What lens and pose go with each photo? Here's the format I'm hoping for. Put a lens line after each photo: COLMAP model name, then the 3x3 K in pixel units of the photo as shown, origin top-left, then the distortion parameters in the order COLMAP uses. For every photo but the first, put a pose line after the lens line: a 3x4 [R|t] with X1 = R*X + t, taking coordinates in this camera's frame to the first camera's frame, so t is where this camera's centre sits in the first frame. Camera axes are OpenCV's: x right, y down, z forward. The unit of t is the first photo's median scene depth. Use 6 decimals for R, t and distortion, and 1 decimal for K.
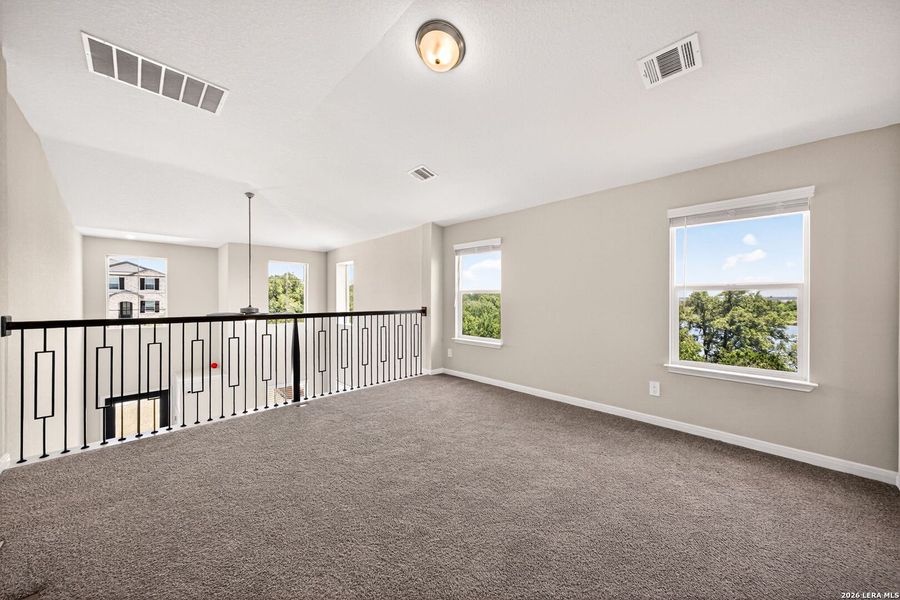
lens RADIAL K [[306.0, 0, 451.5], [0, 306.0, 300.2], [0, 0, 1]] dist [-0.001982, 0.000908]
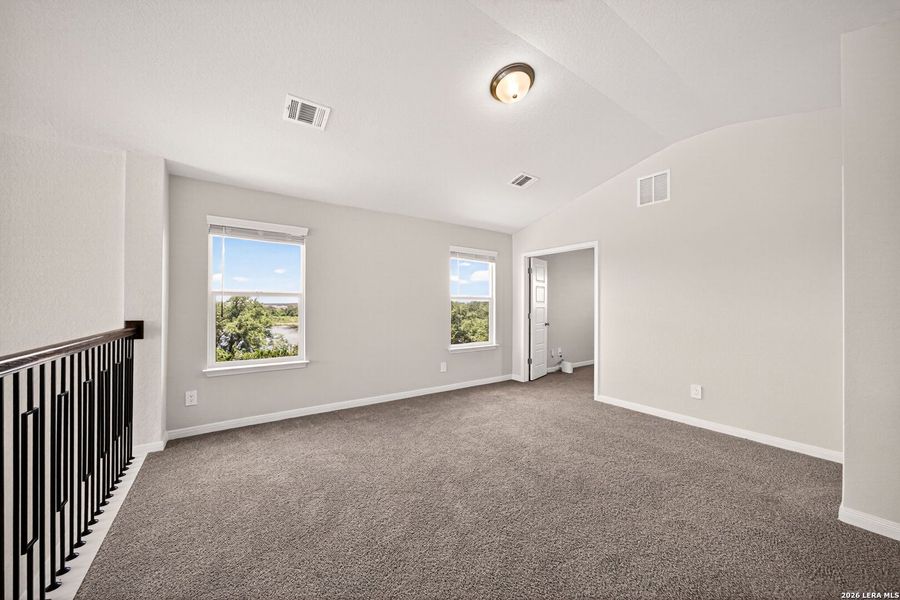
lens RADIAL K [[321.0, 0, 450.8], [0, 321.0, 301.1], [0, 0, 1]] dist [0.002081, 0.000171]
pose [[0.203512, 0.010591, 0.979015, -0.093452], [0.004536, 0.999921, -0.011761, -0.000165], [-0.979062, 0.006835, 0.203448, 0.074117]]
